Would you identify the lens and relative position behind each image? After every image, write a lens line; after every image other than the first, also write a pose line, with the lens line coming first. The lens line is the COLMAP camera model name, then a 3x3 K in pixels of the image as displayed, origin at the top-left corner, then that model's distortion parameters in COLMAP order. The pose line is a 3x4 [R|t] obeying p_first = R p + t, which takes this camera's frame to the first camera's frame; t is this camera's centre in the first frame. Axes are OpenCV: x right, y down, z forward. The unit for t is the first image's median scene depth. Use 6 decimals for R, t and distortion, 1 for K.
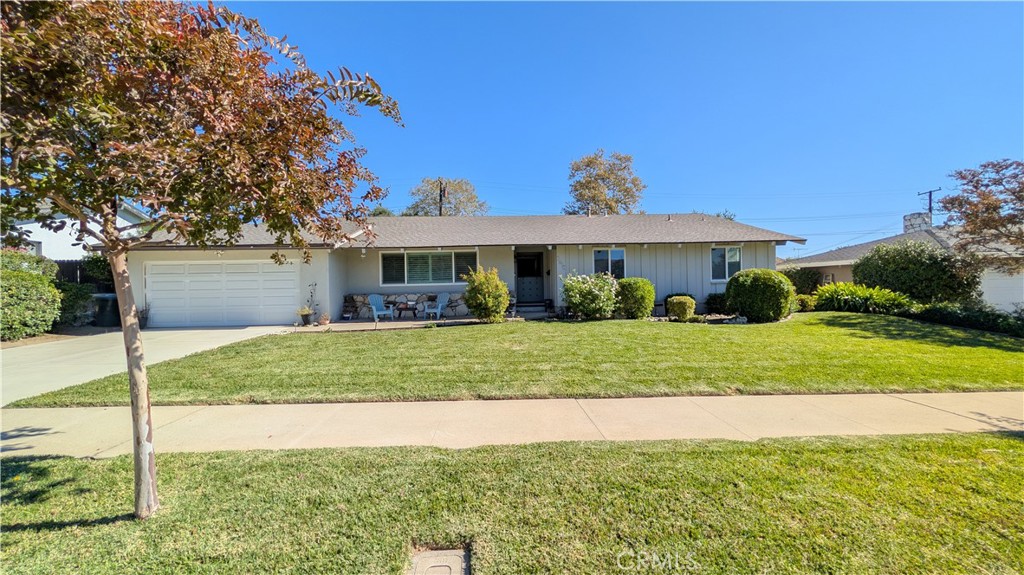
lens RADIAL K [[390.8, 0, 512.1], [0, 390.8, 290.3], [0, 0, 1]] dist [0.002707, 0.000399]
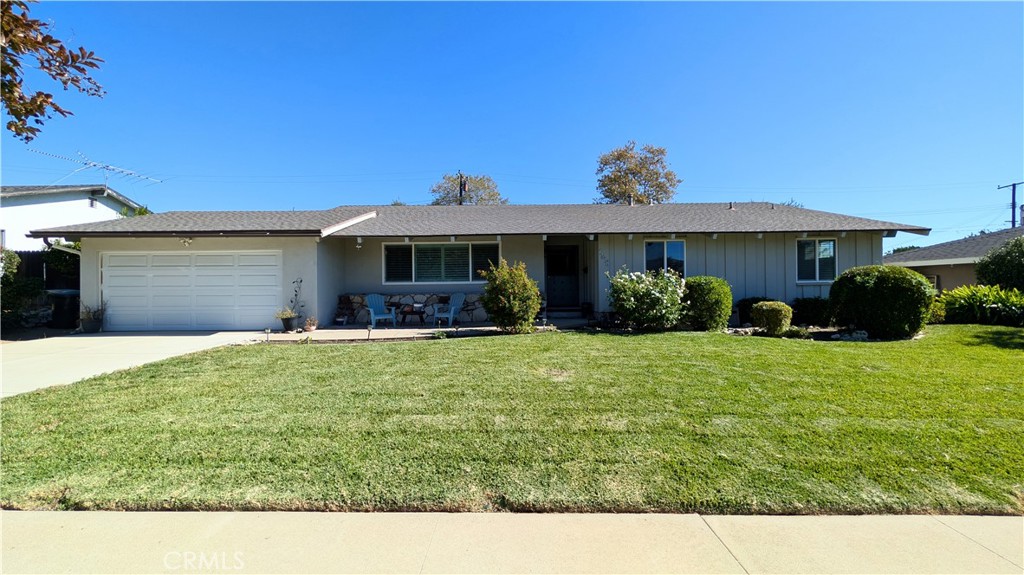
lens RADIAL K [[390.8, 0, 509.8], [0, 390.8, 290.6], [0, 0, 1]] dist [0.002707, 0.000399]
pose [[0.998177, 0.011059, -0.059340, -0.021665], [-0.011176, 0.999936, -0.001650, 0.001305], [0.059318, 0.002311, 0.998236, 0.221869]]
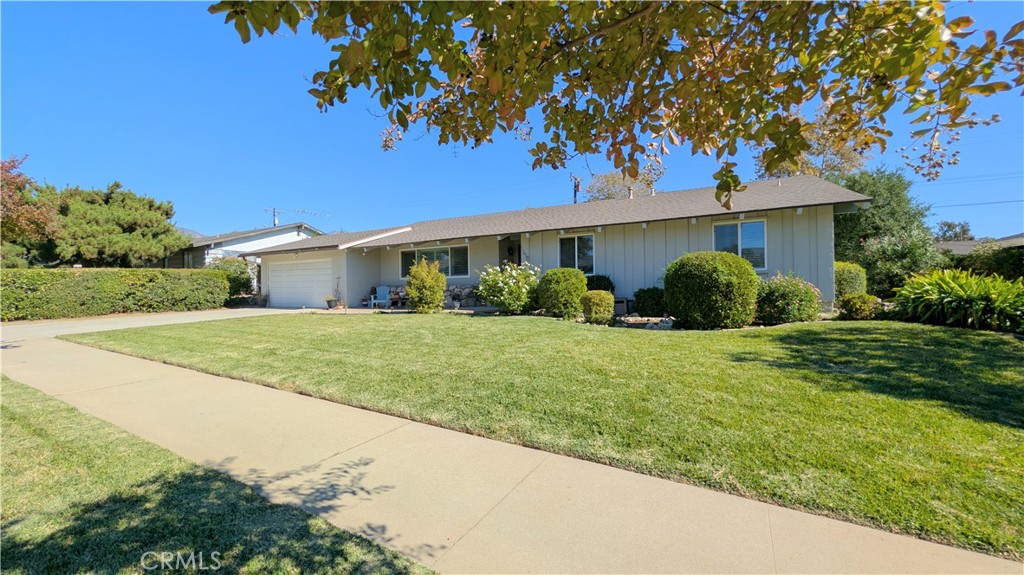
lens RADIAL K [[390.8, 0, 509.0], [0, 390.8, 281.7], [0, 0, 1]] dist [0.002707, 0.000399]
pose [[0.835296, 0.001460, -0.549798, 0.708510], [0.001183, 0.999989, 0.004452, -0.006975], [0.549799, -0.004369, 0.835286, 0.232435]]
